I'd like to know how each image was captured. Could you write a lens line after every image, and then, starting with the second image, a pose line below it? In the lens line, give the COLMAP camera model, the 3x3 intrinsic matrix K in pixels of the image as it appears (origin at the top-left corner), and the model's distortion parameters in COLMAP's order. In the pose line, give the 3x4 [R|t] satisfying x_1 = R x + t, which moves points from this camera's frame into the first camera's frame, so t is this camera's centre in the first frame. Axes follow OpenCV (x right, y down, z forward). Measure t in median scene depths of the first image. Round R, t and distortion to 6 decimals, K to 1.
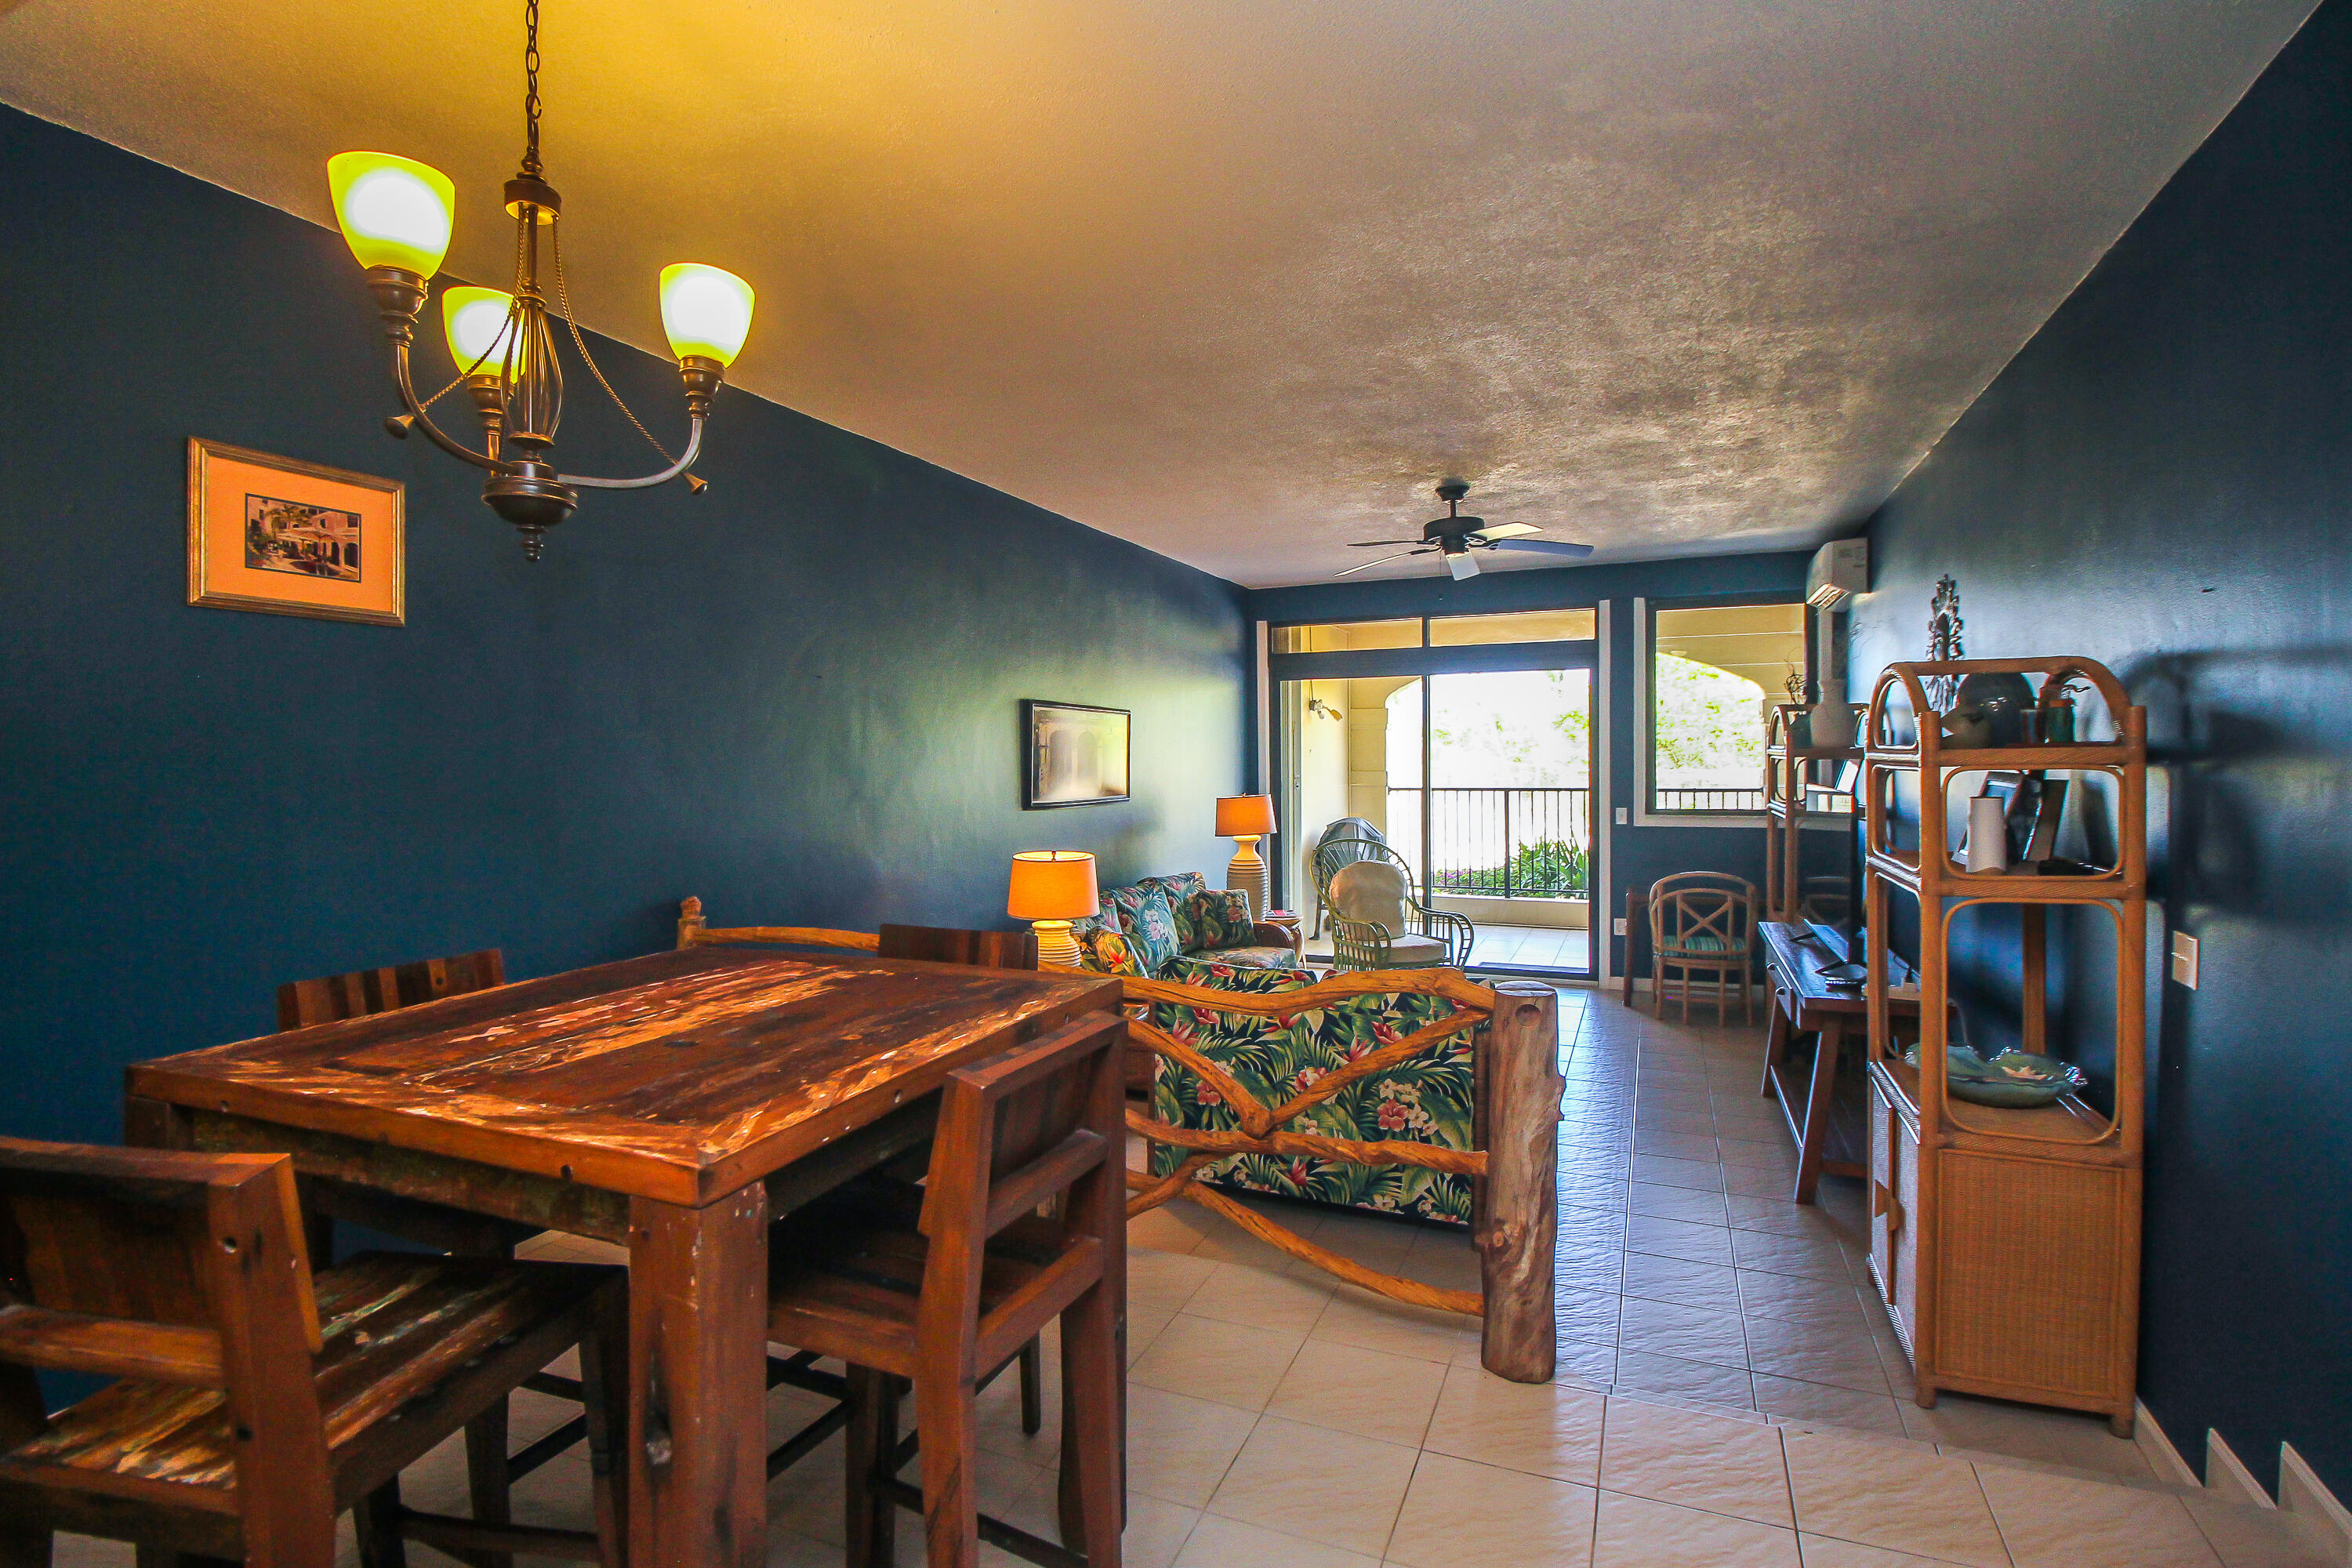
lens RADIAL K [[1104.3, 0, 1190.0], [0, 1104.3, 766.7], [0, 0, 1]] dist [-0.003164, -0.002188]
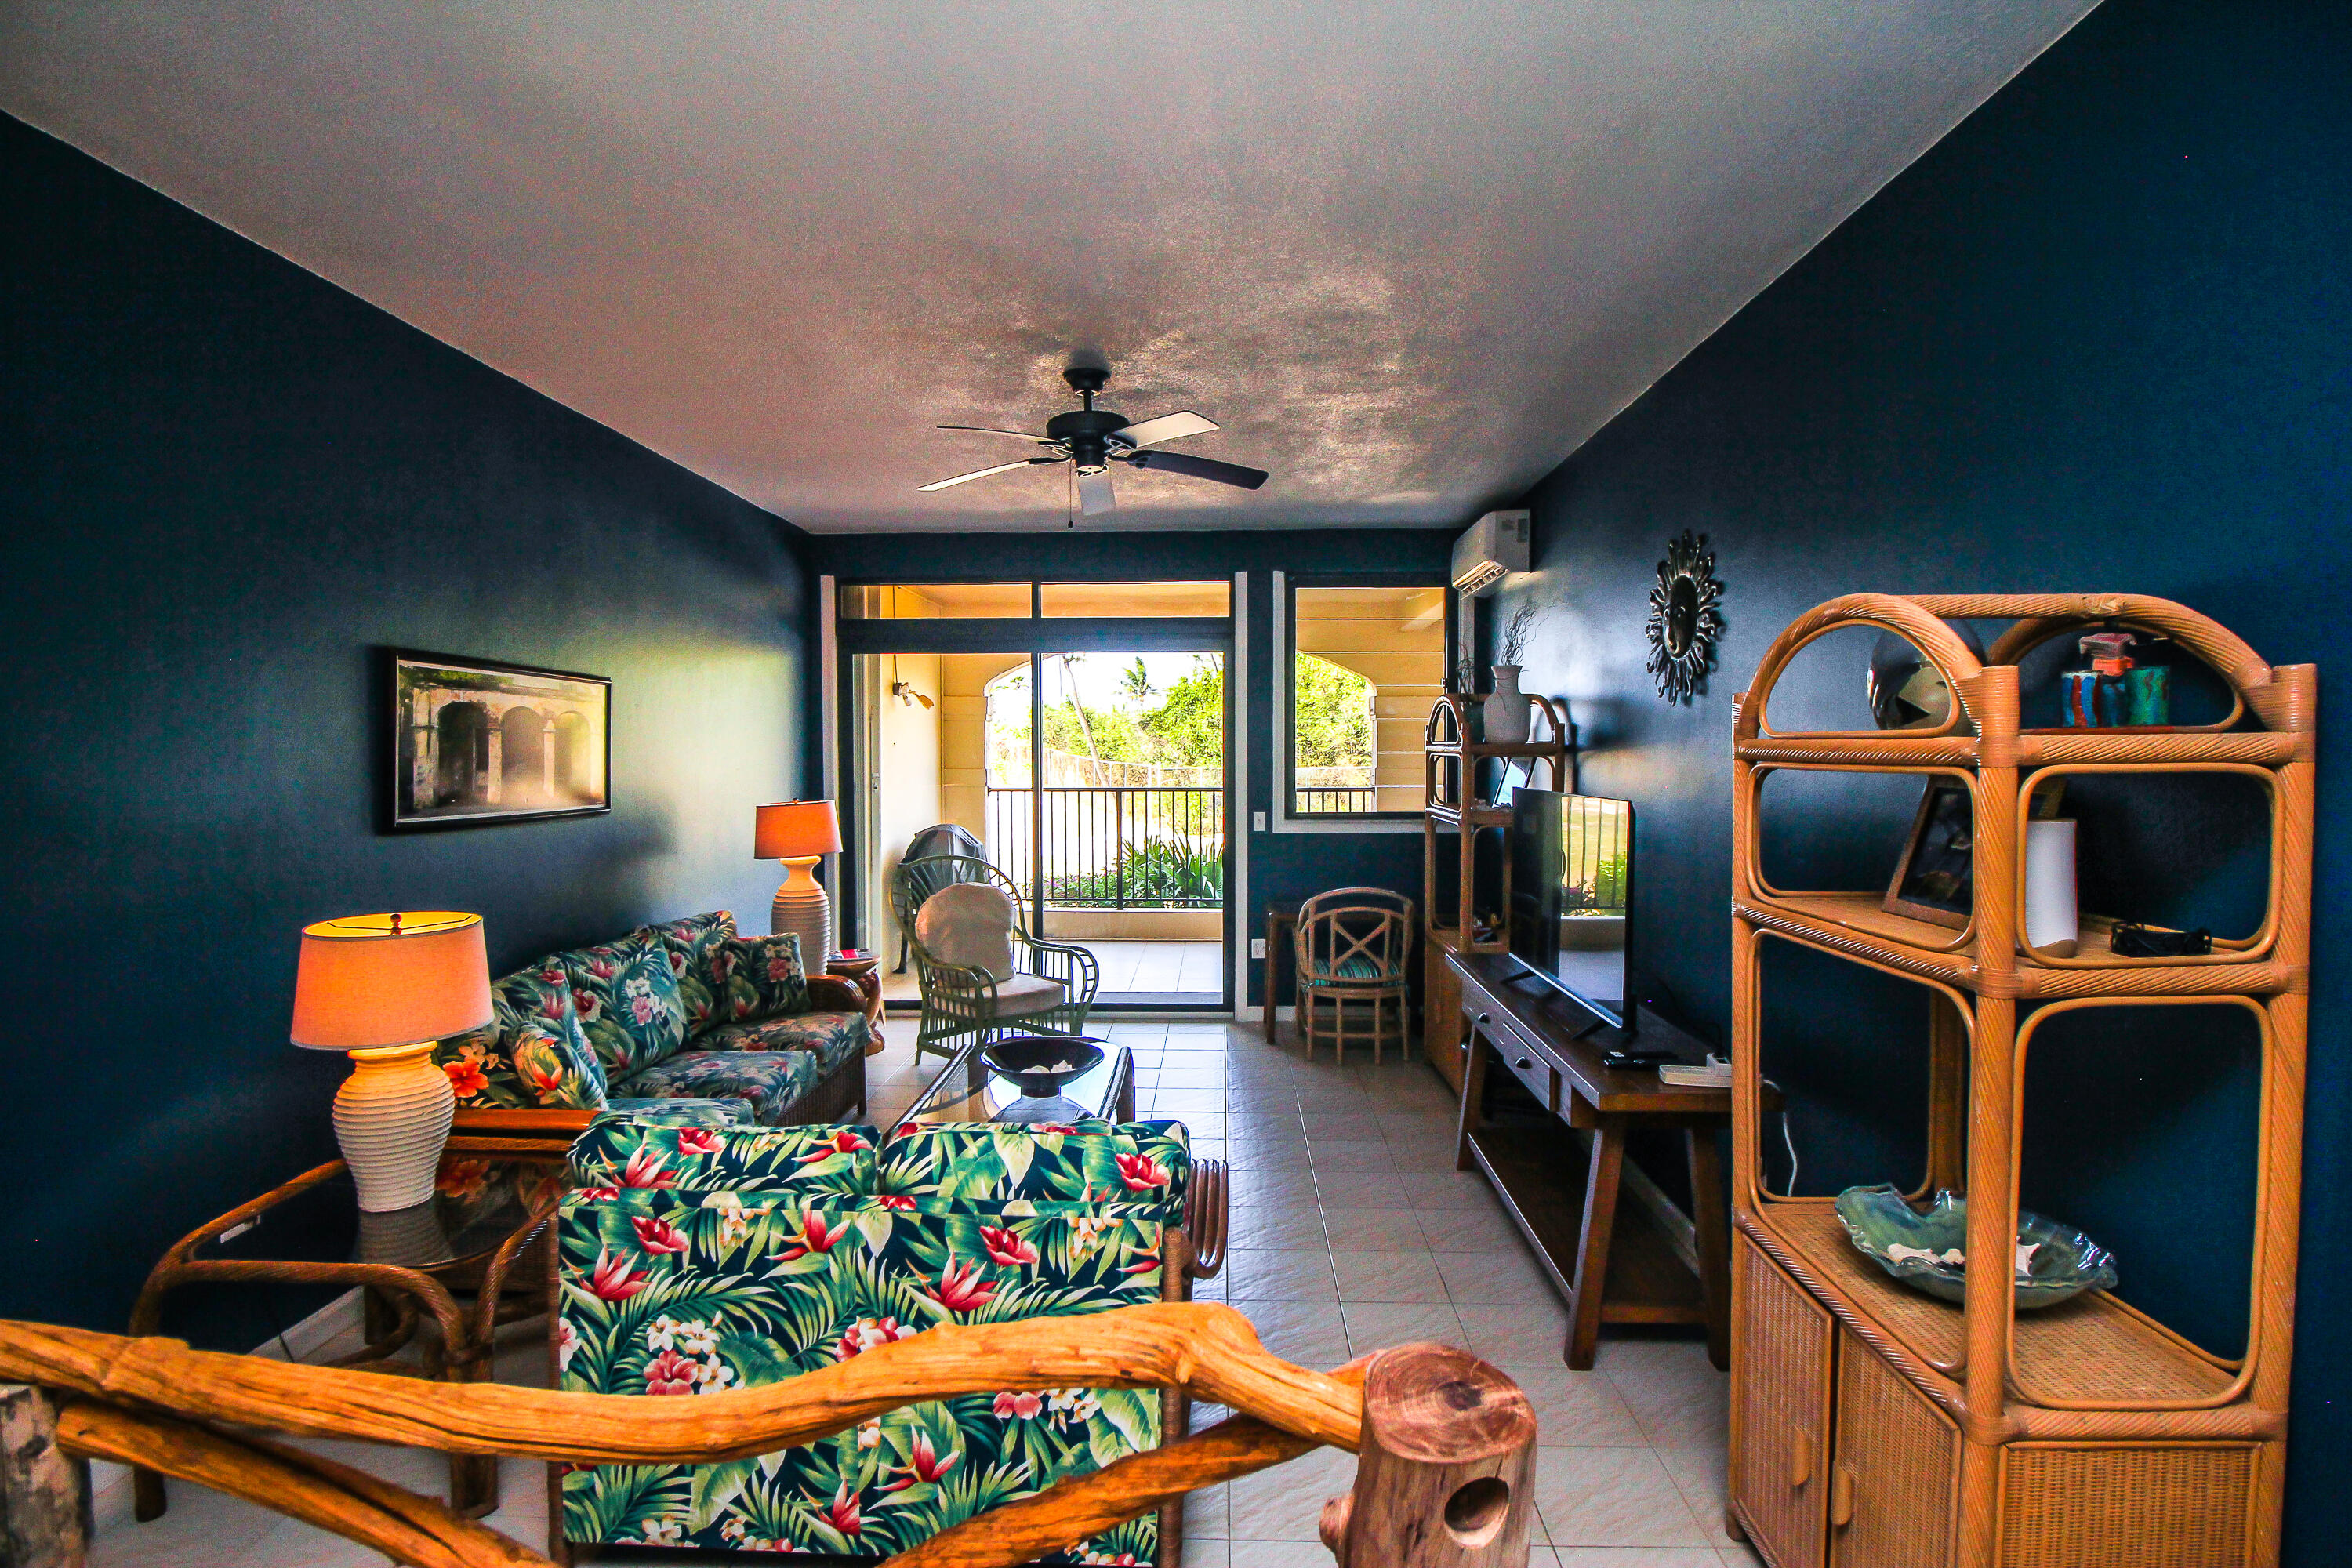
lens RADIAL K [[1104.3, 0, 1197.6], [0, 1104.3, 791.2], [0, 0, 1]] dist [-0.003164, -0.002188]
pose [[0.932370, -0.005492, 0.361464, 0.036092], [-0.003530, 0.999699, 0.024295, 0.000102], [-0.361488, -0.023928, 0.932070, 0.242330]]
